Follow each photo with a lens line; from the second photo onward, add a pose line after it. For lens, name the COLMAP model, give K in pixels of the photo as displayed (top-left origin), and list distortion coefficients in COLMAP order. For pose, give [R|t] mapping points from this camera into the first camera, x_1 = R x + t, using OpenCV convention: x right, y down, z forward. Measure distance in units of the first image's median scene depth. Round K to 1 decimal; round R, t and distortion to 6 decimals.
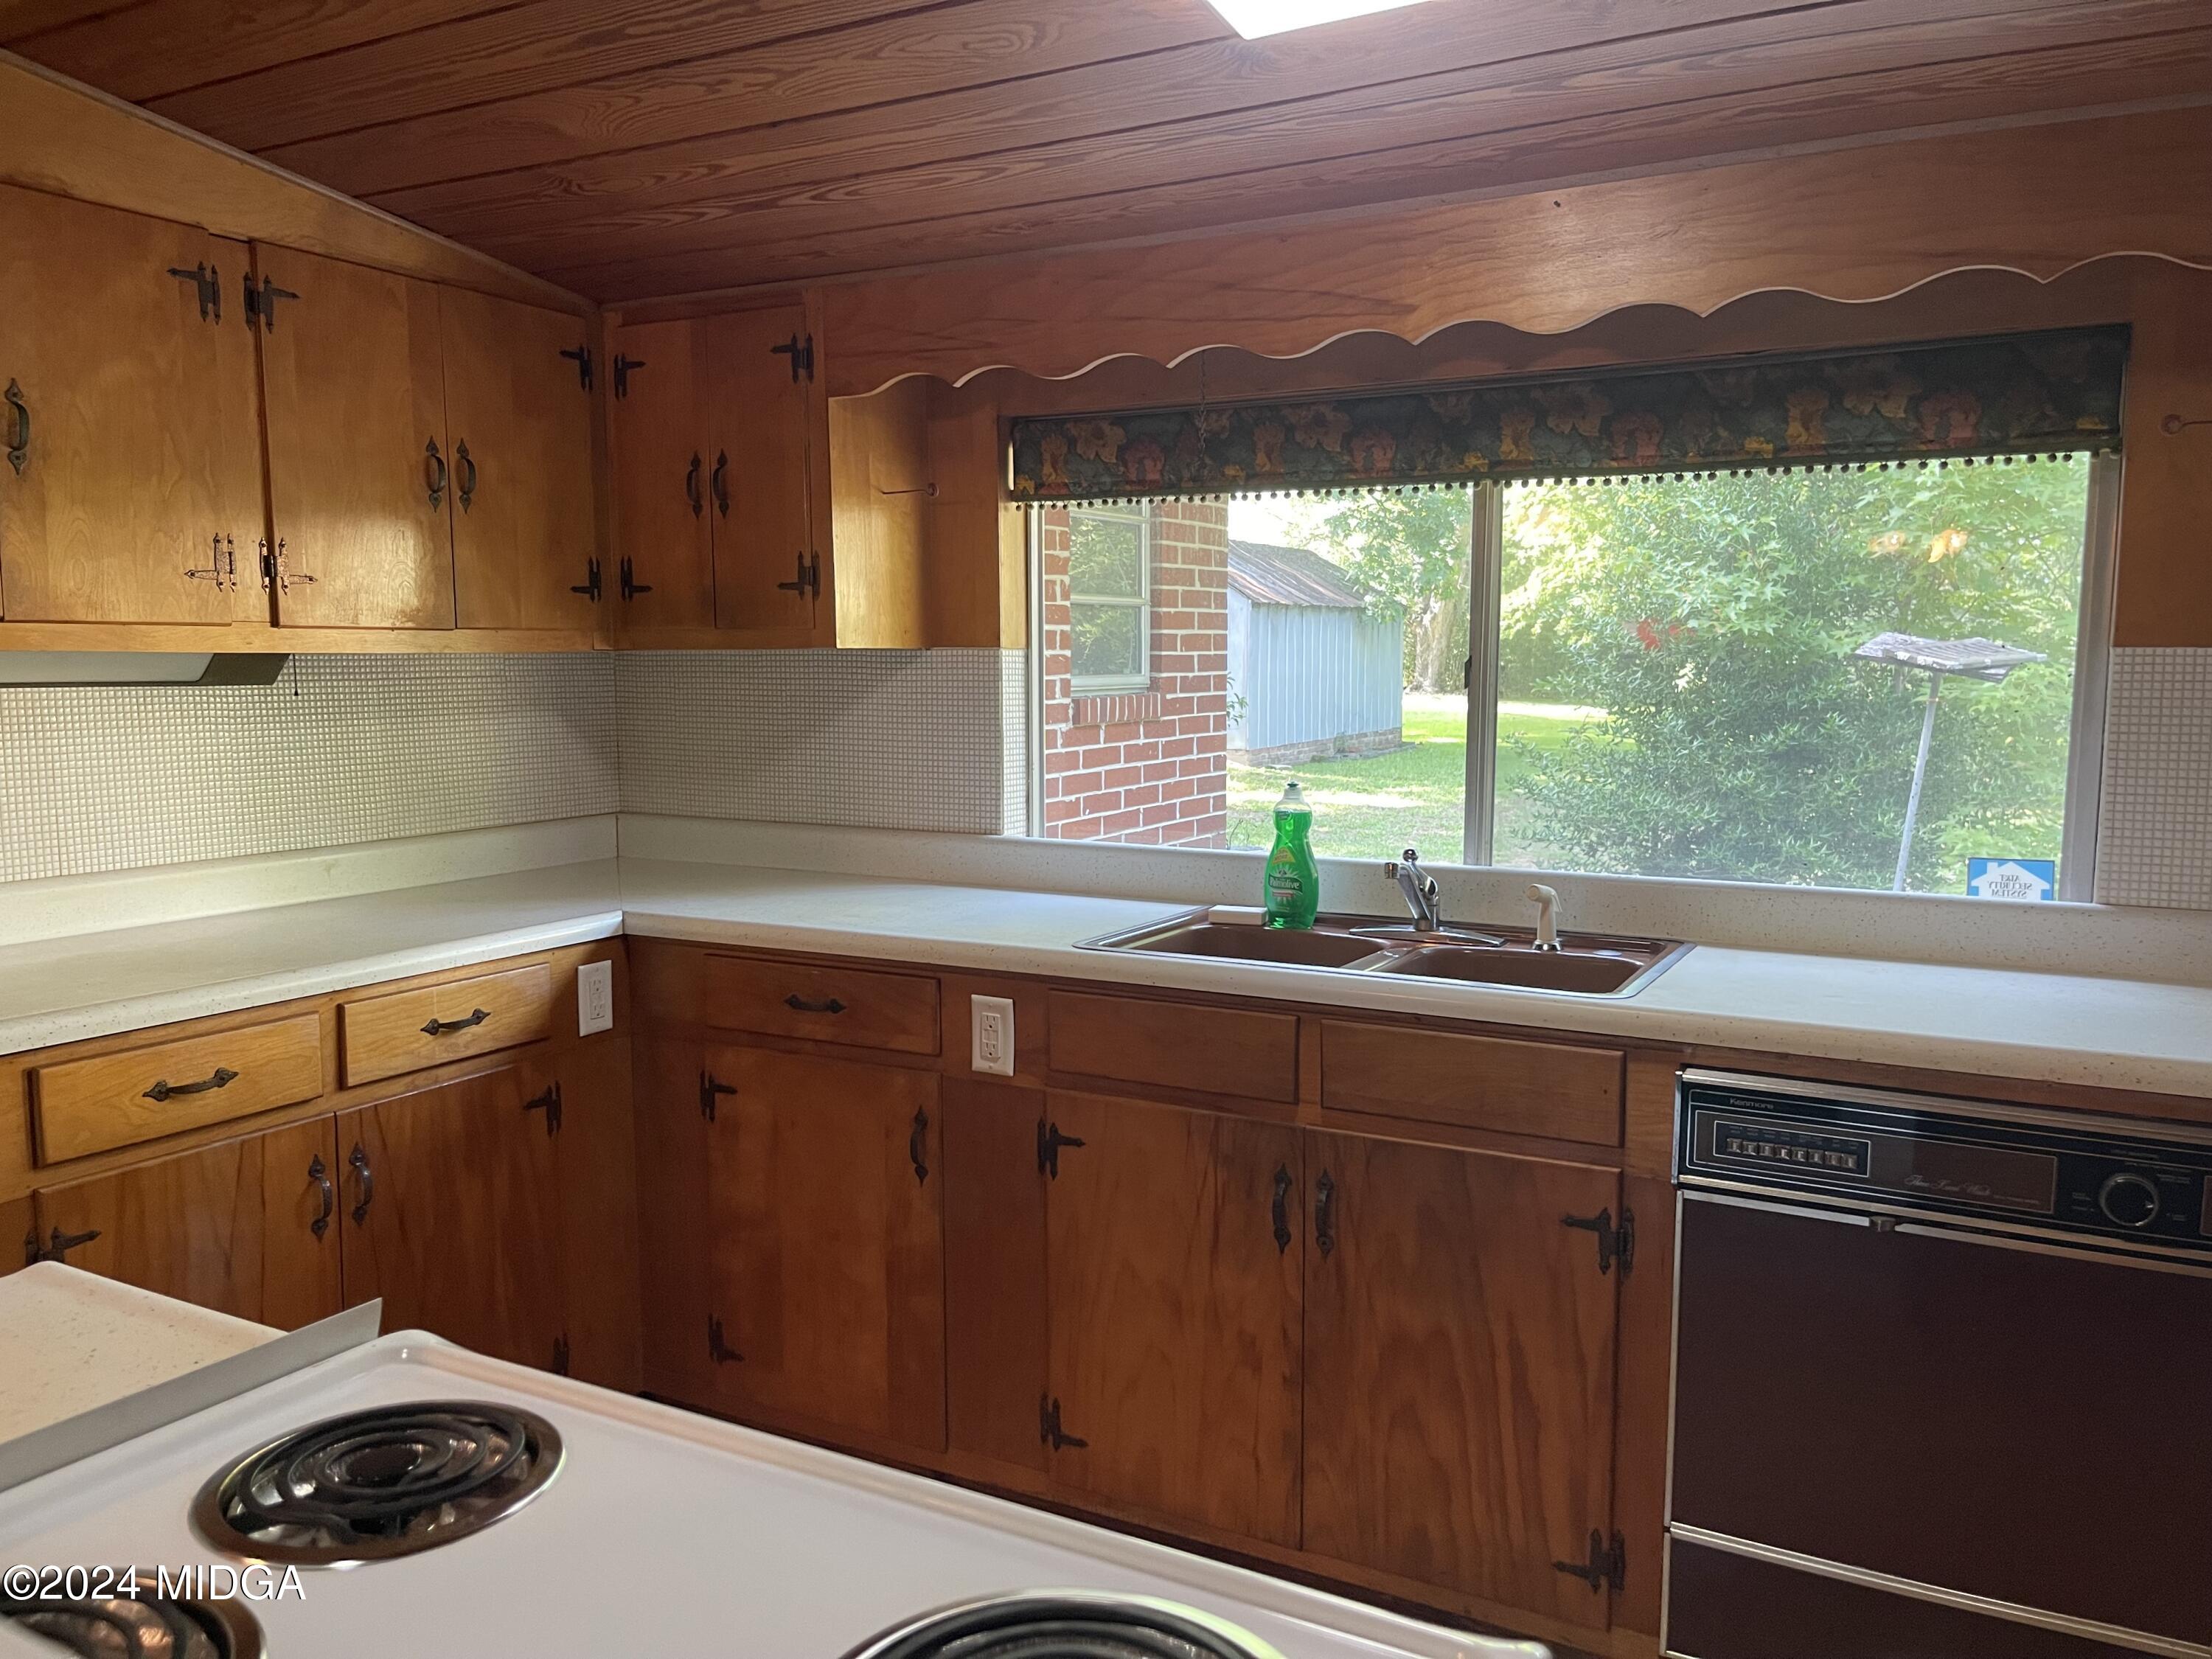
lens RADIAL K [[1694.5, 0, 1106.5], [0, 1694.5, 841.5], [0, 0, 1]] dist [0.058514, -0.085891]
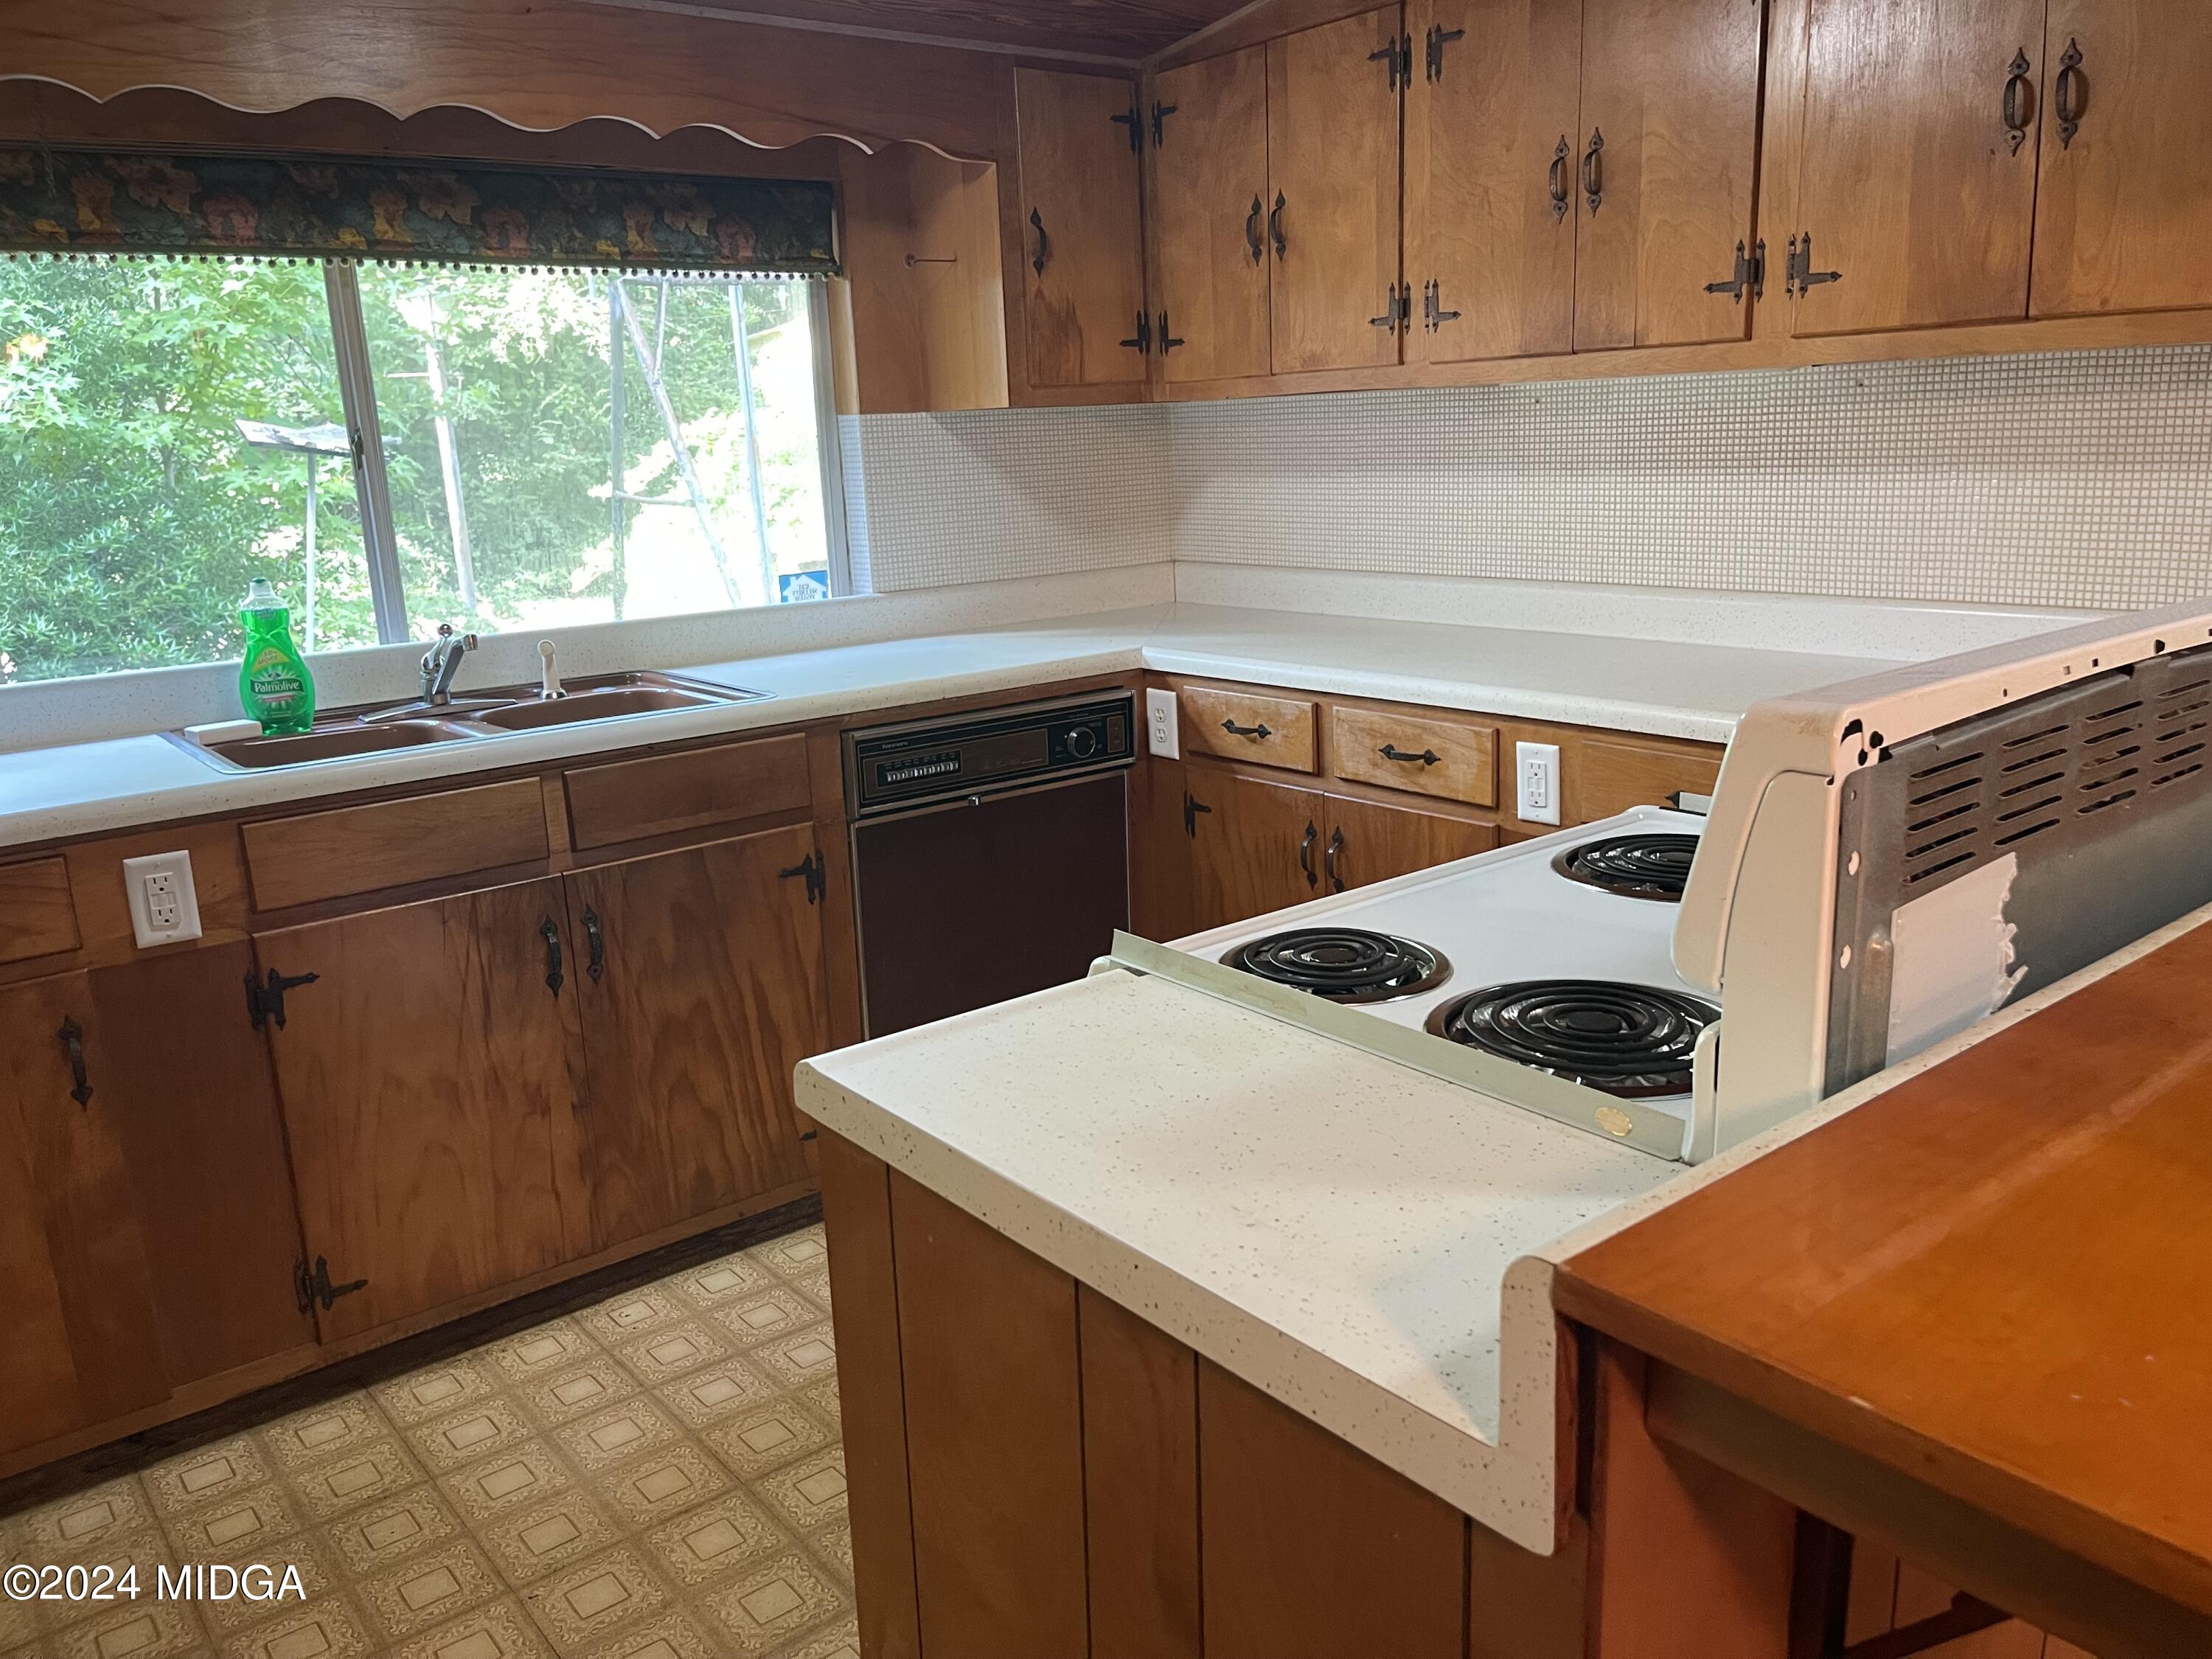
lens RADIAL K [[1694.5, 0, 1124.6], [0, 1694.5, 835.2], [0, 0, 1]] dist [0.058514, -0.085891]
pose [[0.369001, -0.235049, 0.899216, -0.661028], [0.140953, 0.970455, 0.195829, -0.016473], [-0.918679, 0.054486, 0.391230, 0.224305]]
